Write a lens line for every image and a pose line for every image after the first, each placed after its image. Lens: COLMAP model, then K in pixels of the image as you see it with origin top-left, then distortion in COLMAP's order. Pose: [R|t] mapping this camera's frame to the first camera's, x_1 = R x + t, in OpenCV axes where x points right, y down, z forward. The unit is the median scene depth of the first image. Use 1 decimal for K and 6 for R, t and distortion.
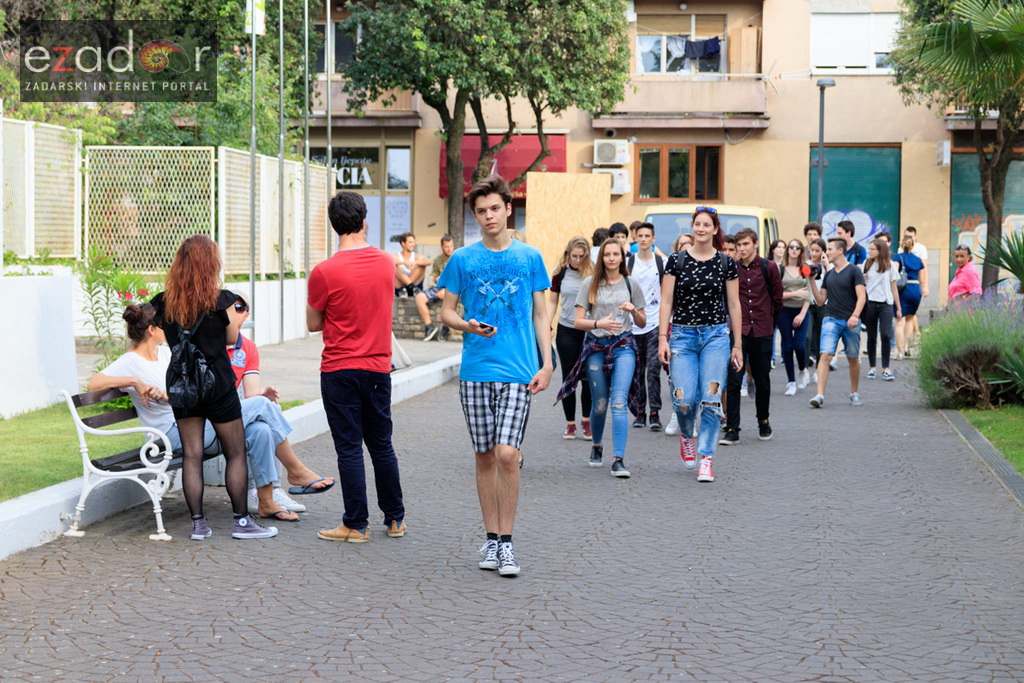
lens RADIAL K [[2129.4, 0, 511.4], [0, 2129.4, 341.5], [0, 0, 1]] dist [0.065398, 0.000000]
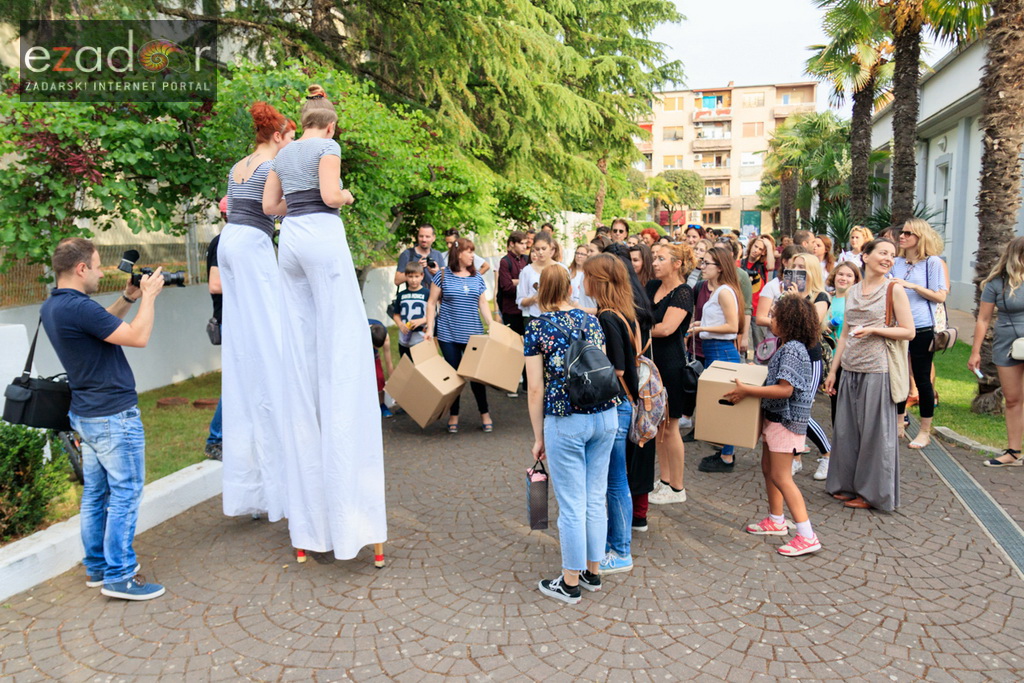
lens RADIAL K [[778.6, 0, 512.0], [0, 778.6, 340.9], [0, 0, 1]] dist [0.010017, -0.014493]
pose [[0.985914, -0.002988, -0.167225, -0.065130], [0.013996, 0.997807, 0.064690, 0.072006], [0.166665, -0.066119, 0.983794, -0.752627]]
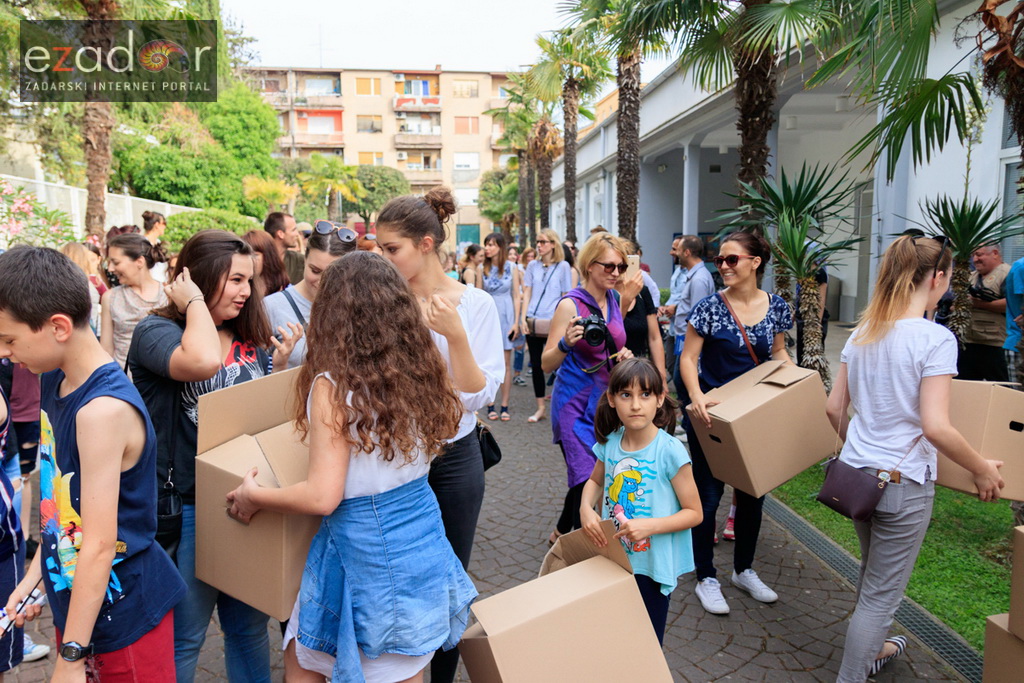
lens RADIAL K [[778.6, 0, 509.1], [0, 778.6, 345.6], [0, 0, 1]] dist [0.010017, -0.014493]
pose [[0.981301, -0.037950, 0.188700, -0.033109], [0.028136, 0.998122, 0.054417, 0.048159], [-0.190410, -0.048090, 0.980526, -0.362277]]
